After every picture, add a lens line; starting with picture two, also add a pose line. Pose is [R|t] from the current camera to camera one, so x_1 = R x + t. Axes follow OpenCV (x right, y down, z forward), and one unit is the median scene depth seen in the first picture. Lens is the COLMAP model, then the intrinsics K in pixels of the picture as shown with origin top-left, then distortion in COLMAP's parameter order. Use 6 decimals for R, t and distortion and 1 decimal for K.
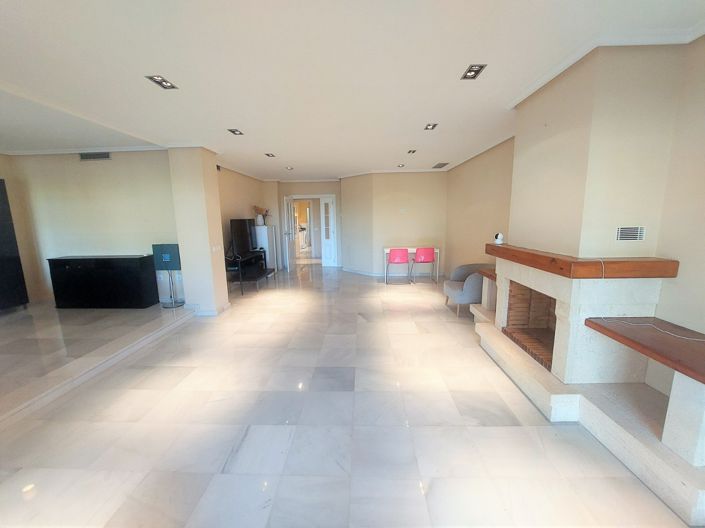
lens RADIAL K [[284.1, 0, 352.5], [0, 284.1, 264.0], [0, 0, 1]] dist [-0.001016, -0.000242]
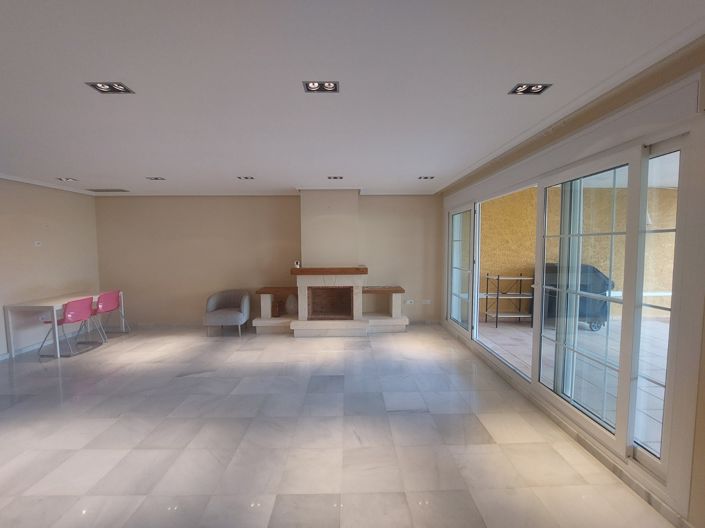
lens RADIAL K [[284.1, 0, 352.5], [0, 284.1, 264.0], [0, 0, 1]] dist [-0.001016, -0.000242]
pose [[-0.063764, -0.045315, 0.996936, -1.172648], [0.171143, 0.983673, 0.055659, -0.134969], [-0.983181, 0.174168, -0.054967, 0.814210]]
